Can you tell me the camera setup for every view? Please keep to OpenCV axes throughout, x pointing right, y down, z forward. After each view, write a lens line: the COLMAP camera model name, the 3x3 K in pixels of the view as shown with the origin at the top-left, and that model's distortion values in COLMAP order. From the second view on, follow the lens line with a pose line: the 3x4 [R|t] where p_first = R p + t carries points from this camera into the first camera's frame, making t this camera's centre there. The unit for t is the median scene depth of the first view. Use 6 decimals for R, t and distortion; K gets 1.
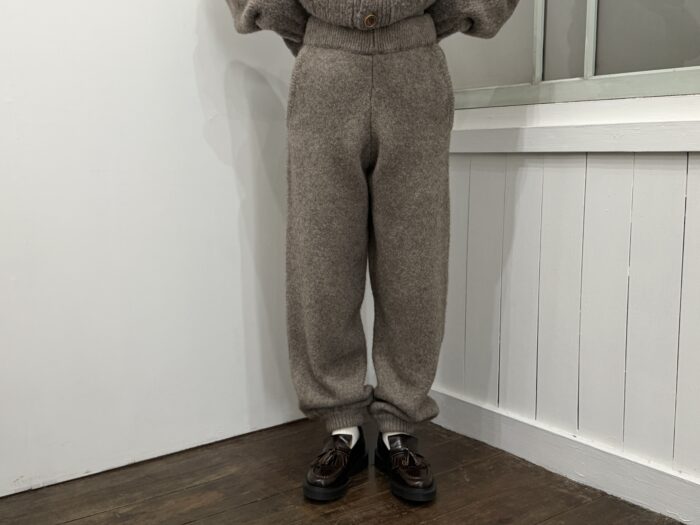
lens RADIAL K [[798.6, 0, 346.4], [0, 798.6, 264.8], [0, 0, 1]] dist [0.034616, 0.000000]
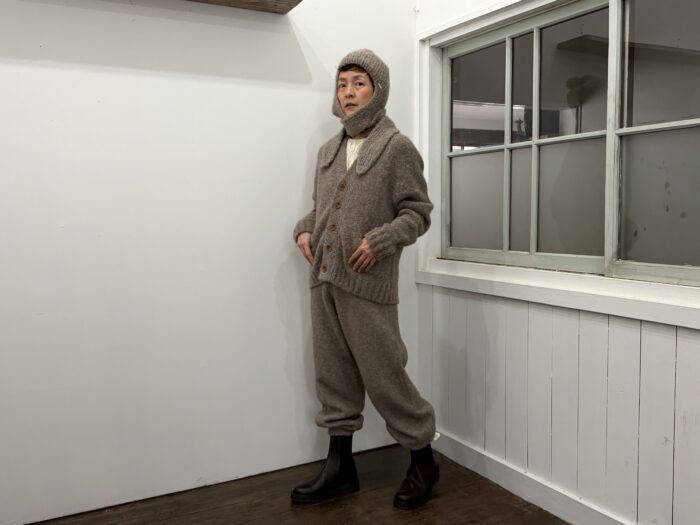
lens RADIAL K [[675.5, 0, 345.6], [0, 675.5, 256.2], [0, 0, 1]] dist [0.018460, 0.000000]
pose [[0.988261, 0.007252, -0.152605, 0.132707], [-0.017191, 0.997807, -0.063915, -0.131920], [0.151807, 0.065788, 0.986218, -0.447233]]
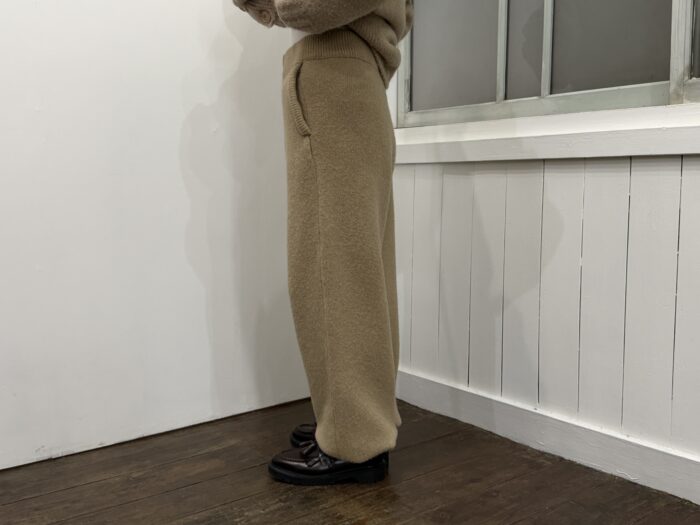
lens RADIAL K [[737.2, 0, 343.9], [0, 737.2, 263.7], [0, 0, 1]] dist [0.036831, 0.000000]
pose [[0.999621, 0.002675, 0.027401, -0.016358], [-0.001612, 0.999248, -0.038732, 0.049867], [-0.027484, 0.038673, 0.998874, -0.047345]]
